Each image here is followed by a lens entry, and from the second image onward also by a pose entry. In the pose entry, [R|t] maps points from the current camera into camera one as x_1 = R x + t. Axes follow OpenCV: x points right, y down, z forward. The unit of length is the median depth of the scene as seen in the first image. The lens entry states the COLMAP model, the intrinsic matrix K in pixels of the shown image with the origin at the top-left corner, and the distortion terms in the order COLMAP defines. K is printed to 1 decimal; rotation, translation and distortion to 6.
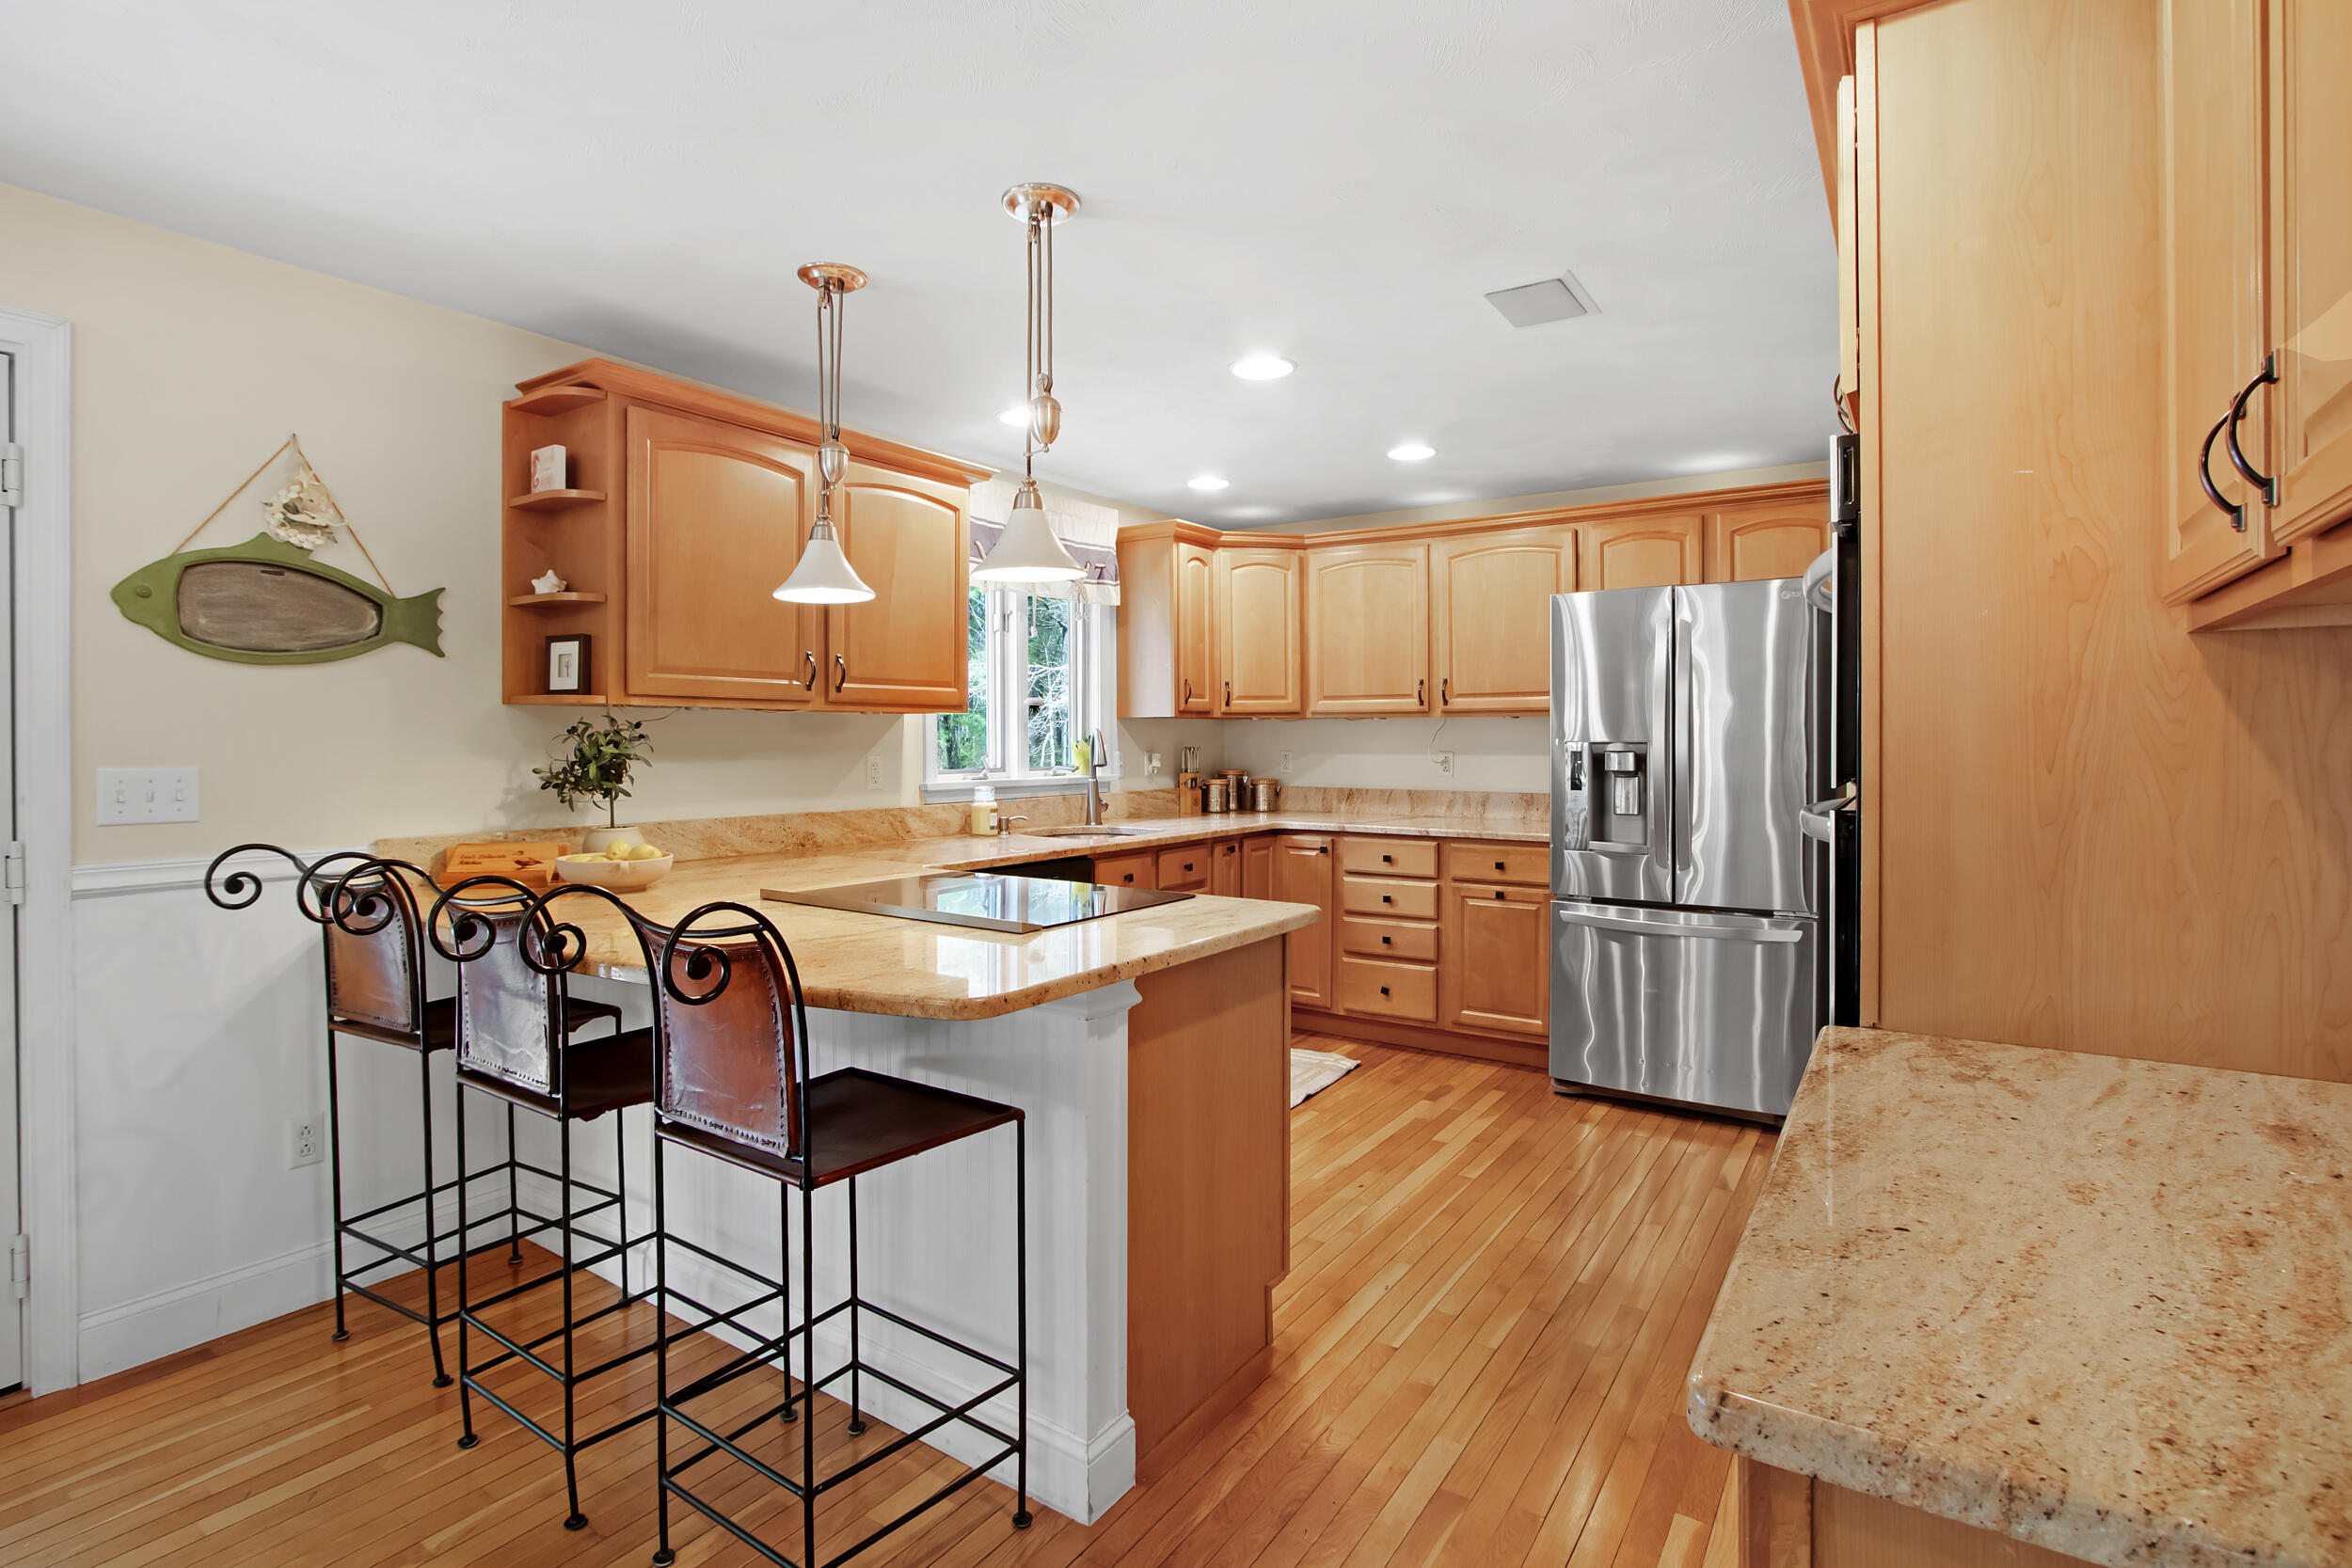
lens RADIAL K [[1134.1, 0, 1167.8], [0, 1134.1, 746.4], [0, 0, 1]] dist [-0.011827, 0.000250]
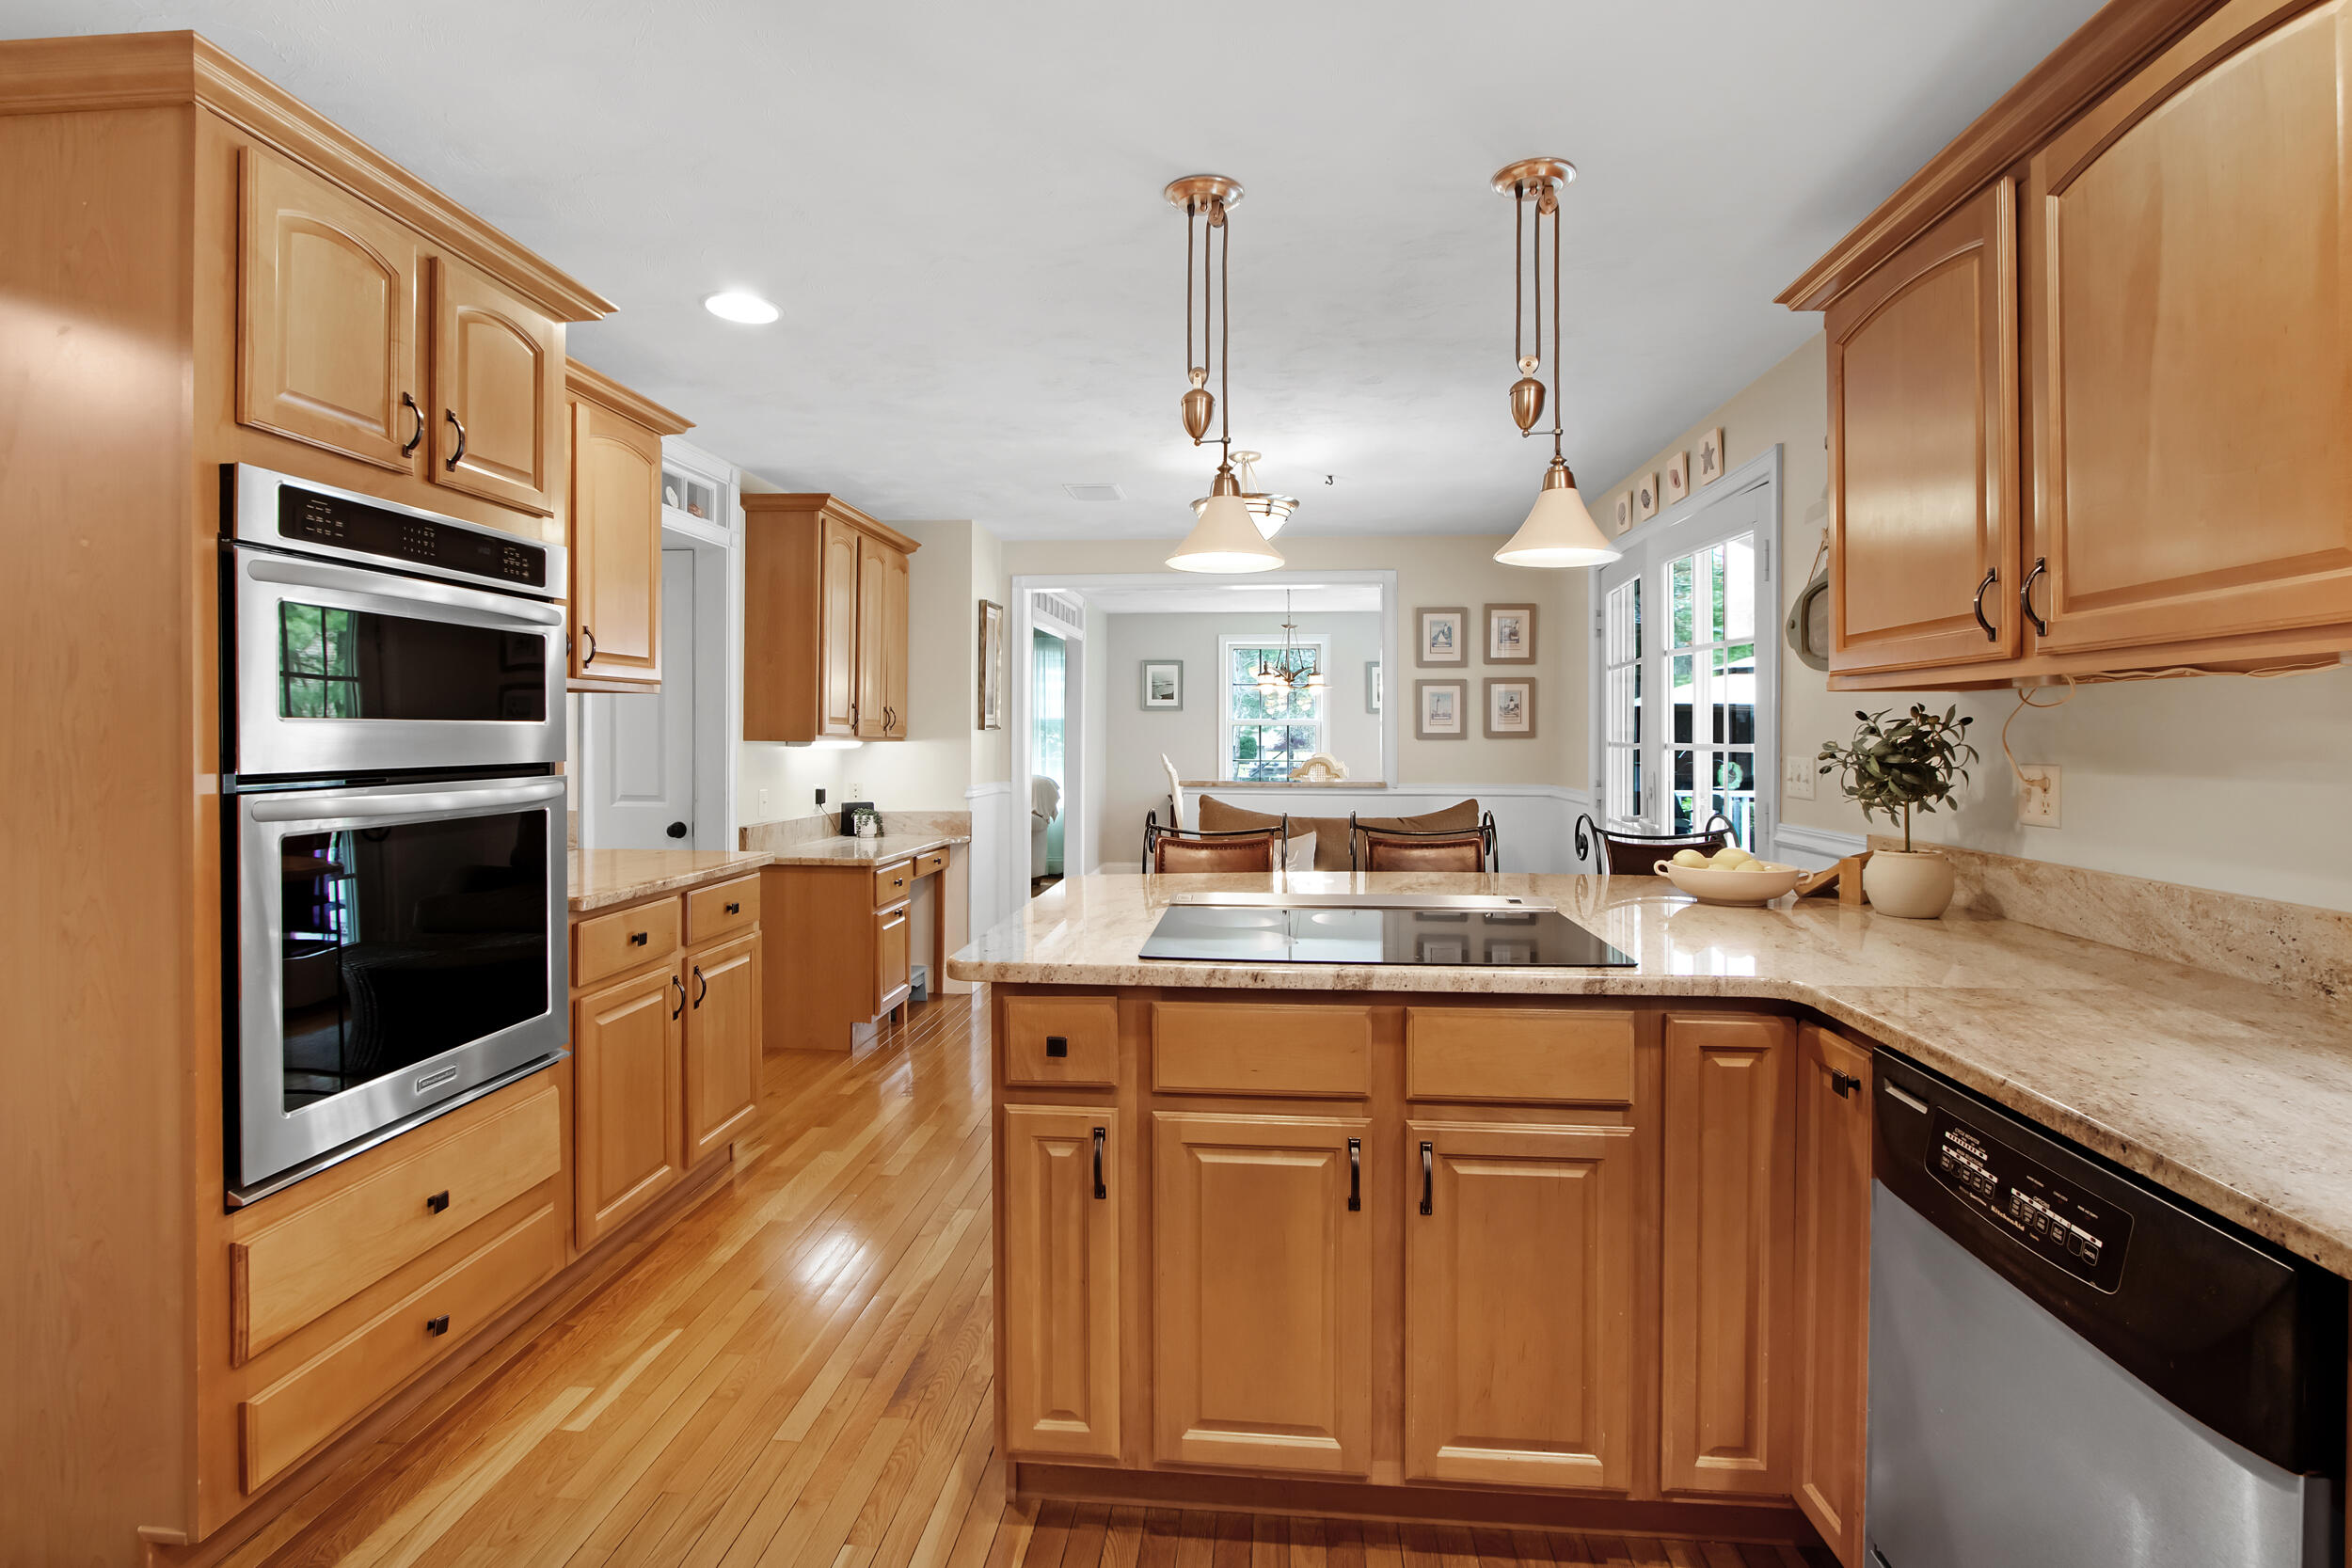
lens RADIAL K [[1134.1, 0, 1167.8], [0, 1134.1, 746.4], [0, 0, 1]] dist [-0.011827, 0.000250]
pose [[-0.878066, 0.002956, -0.478530, 0.329584], [-0.004648, 0.999881, 0.014705, -0.007383], [0.478516, 0.015137, -0.877948, 1.557625]]
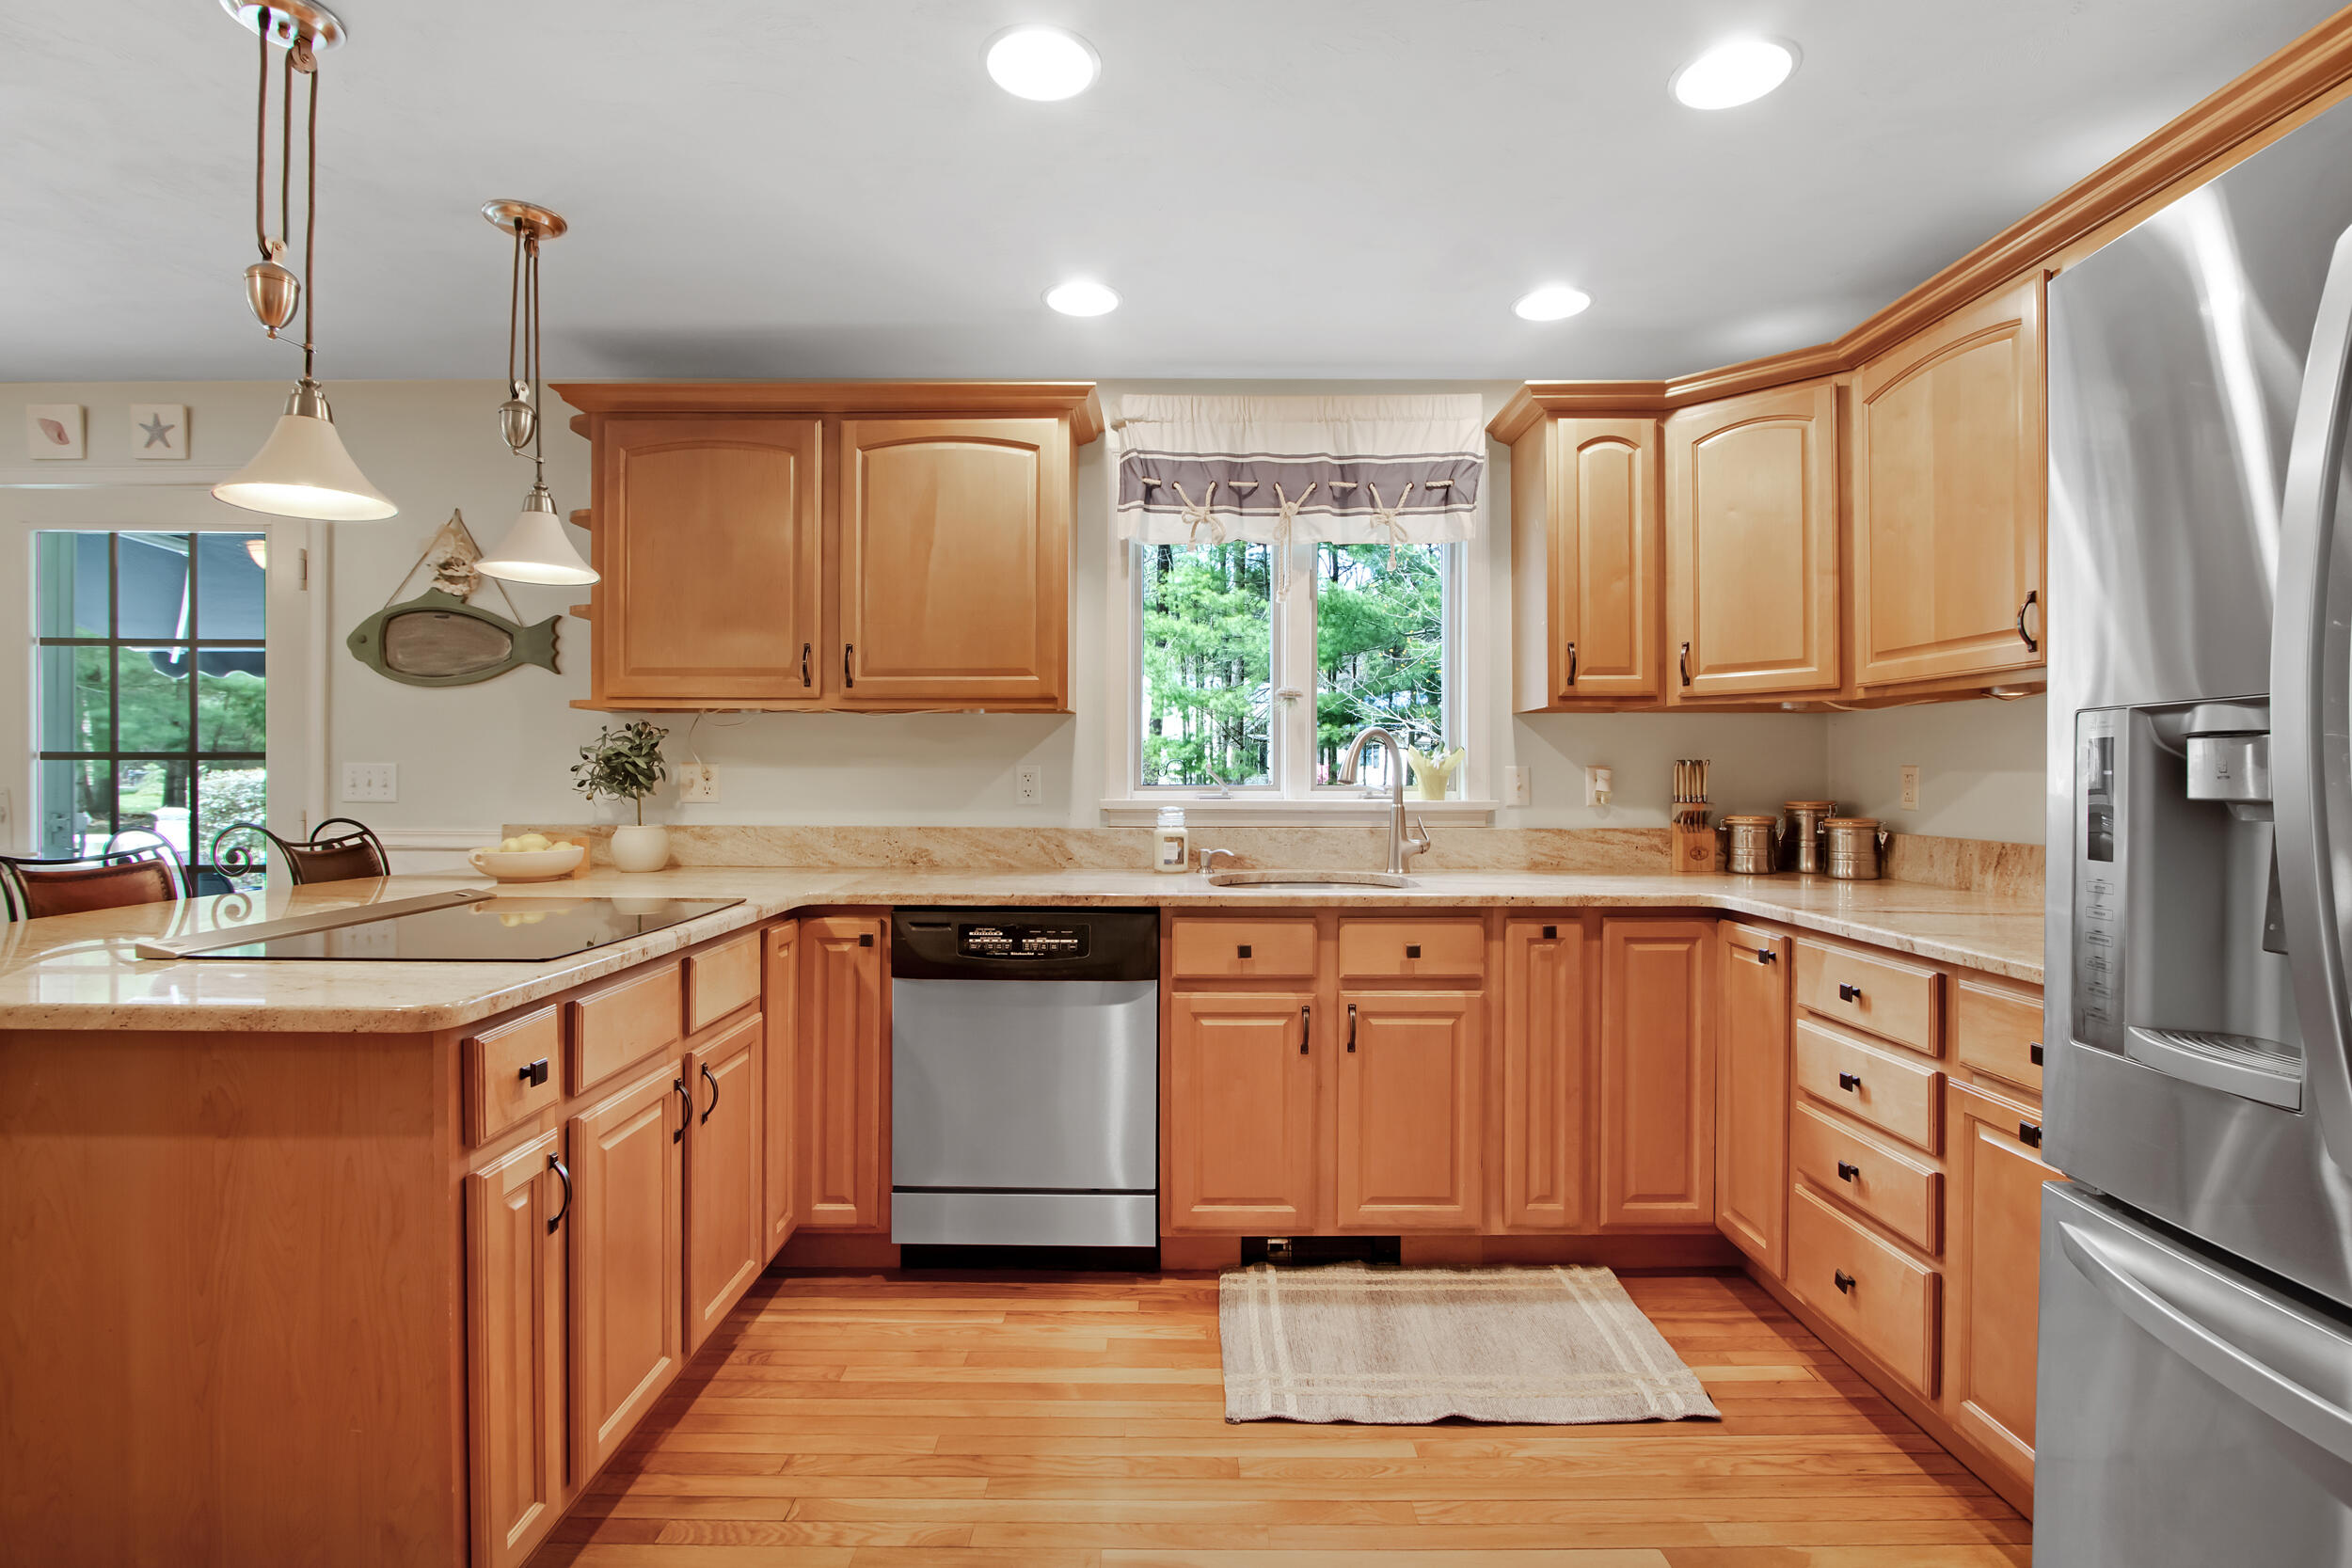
lens RADIAL K [[1120.0, 0, 1167.7], [0, 1120.0, 783.9], [0, 0, 1]] dist [-0.025478, 0.008242]
pose [[0.559935, 0.007881, -0.828499, 0.705144], [-0.008884, 0.999954, 0.003508, 0.027349], [0.828489, 0.005396, 0.559979, 0.904265]]
